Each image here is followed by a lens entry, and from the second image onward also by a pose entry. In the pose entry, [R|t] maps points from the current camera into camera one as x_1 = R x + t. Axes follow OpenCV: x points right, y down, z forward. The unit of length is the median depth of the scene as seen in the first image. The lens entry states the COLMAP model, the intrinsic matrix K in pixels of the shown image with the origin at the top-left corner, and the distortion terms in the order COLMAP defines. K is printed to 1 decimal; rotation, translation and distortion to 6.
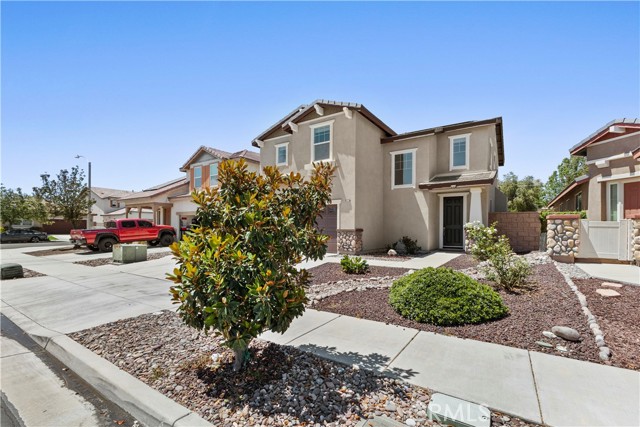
lens RADIAL K [[281.2, 0, 320.9], [0, 281.2, 230.0], [0, 0, 1]] dist [0.008913, -0.002114]
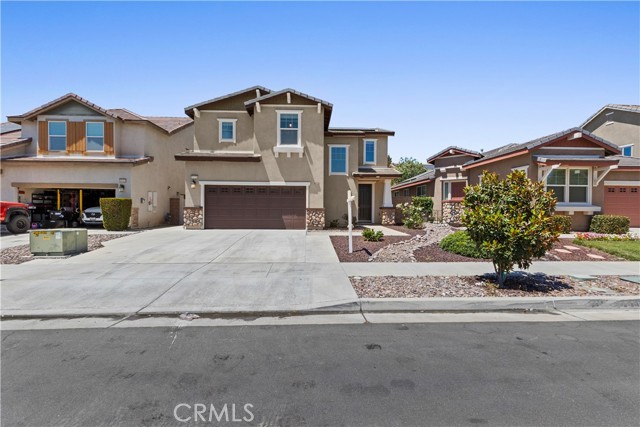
lens RADIAL K [[281.2, 0, 314.2], [0, 281.2, 212.8], [0, 0, 1]] dist [0.008913, -0.002114]
pose [[0.813404, -0.008037, 0.581643, -0.581867], [0.000769, 0.999919, 0.012742, 0.001996], [-0.581698, -0.009917, 0.813344, 0.058398]]
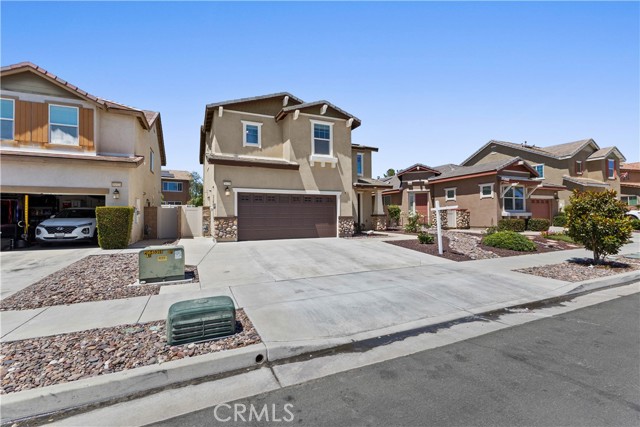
lens RADIAL K [[281.2, 0, 314.6], [0, 281.2, 213.4], [0, 0, 1]] dist [0.008913, -0.002114]
pose [[0.534989, 0.000246, 0.844859, -1.001827], [0.014622, 0.999847, -0.009550, -0.005106], [-0.844732, 0.017463, 0.534904, 0.455778]]
